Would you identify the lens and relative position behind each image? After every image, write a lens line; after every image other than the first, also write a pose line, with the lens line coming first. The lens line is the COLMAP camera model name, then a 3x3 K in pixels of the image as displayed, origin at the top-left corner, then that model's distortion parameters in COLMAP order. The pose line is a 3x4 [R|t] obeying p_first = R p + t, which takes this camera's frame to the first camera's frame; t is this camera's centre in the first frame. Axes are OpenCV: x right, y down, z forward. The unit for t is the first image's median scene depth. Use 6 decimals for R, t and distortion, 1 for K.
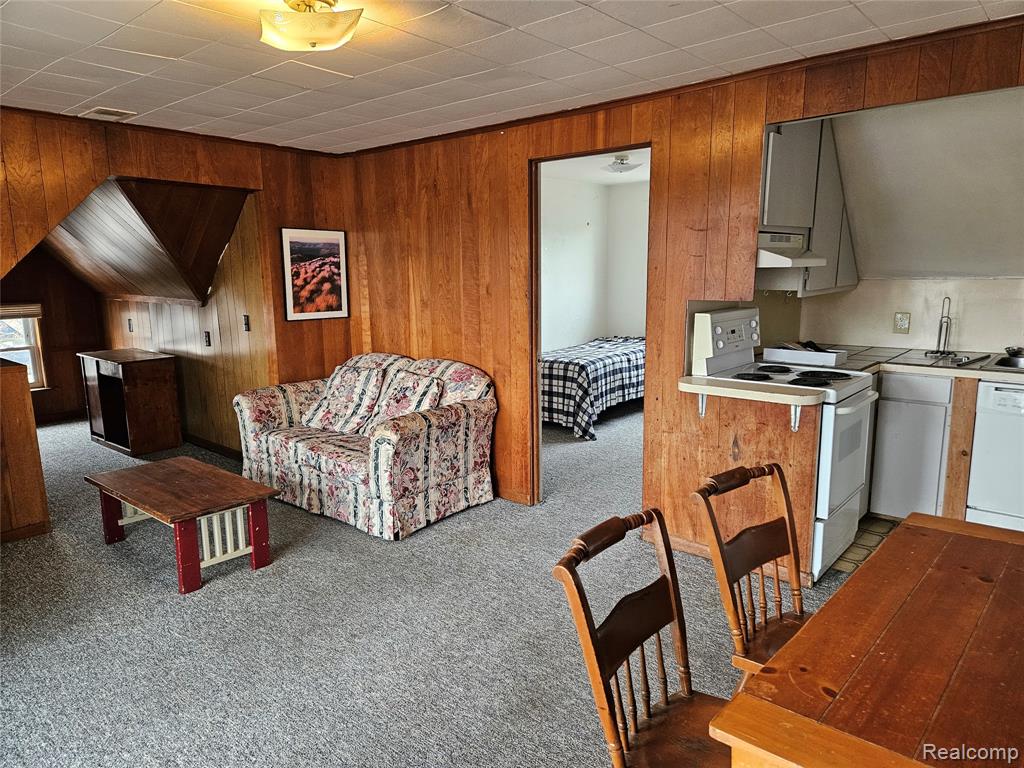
lens RADIAL K [[679.9, 0, 509.5], [0, 679.9, 389.0], [0, 0, 1]] dist [0.037801, -0.000685]
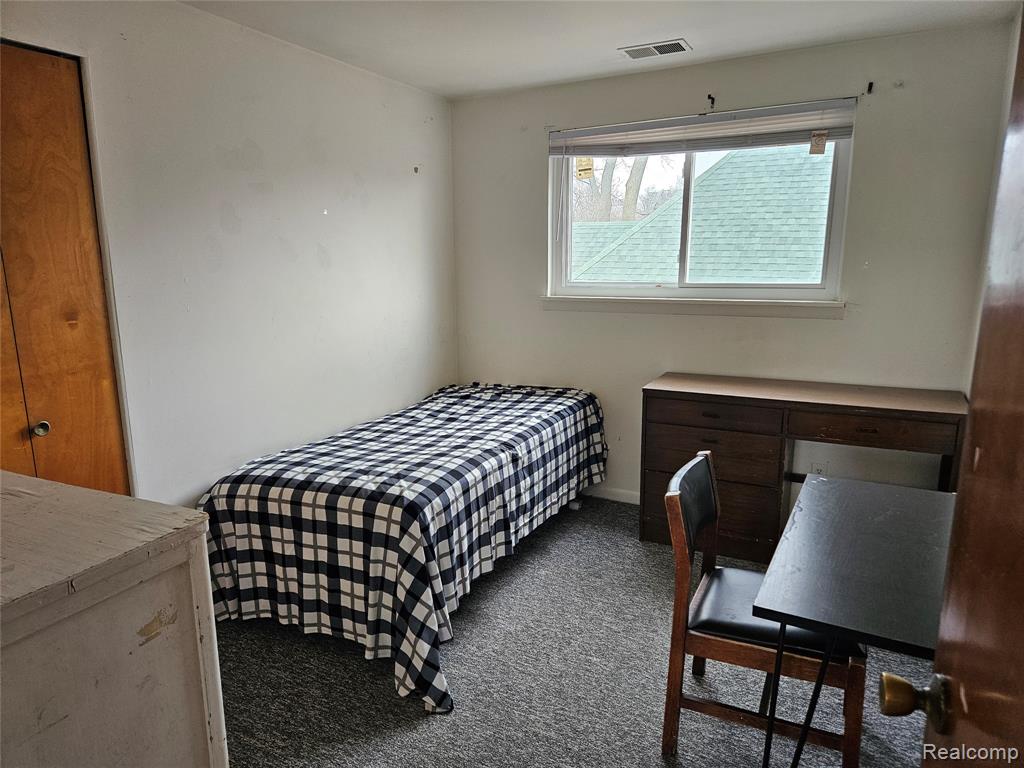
lens RADIAL K [[679.9, 0, 518.8], [0, 679.9, 385.3], [0, 0, 1]] dist [0.037801, -0.000685]
pose [[0.969895, -0.032805, 0.241303, 0.074280], [0.031997, 0.999462, 0.007268, -0.103427], [-0.241411, 0.000672, 0.970423, 0.598976]]
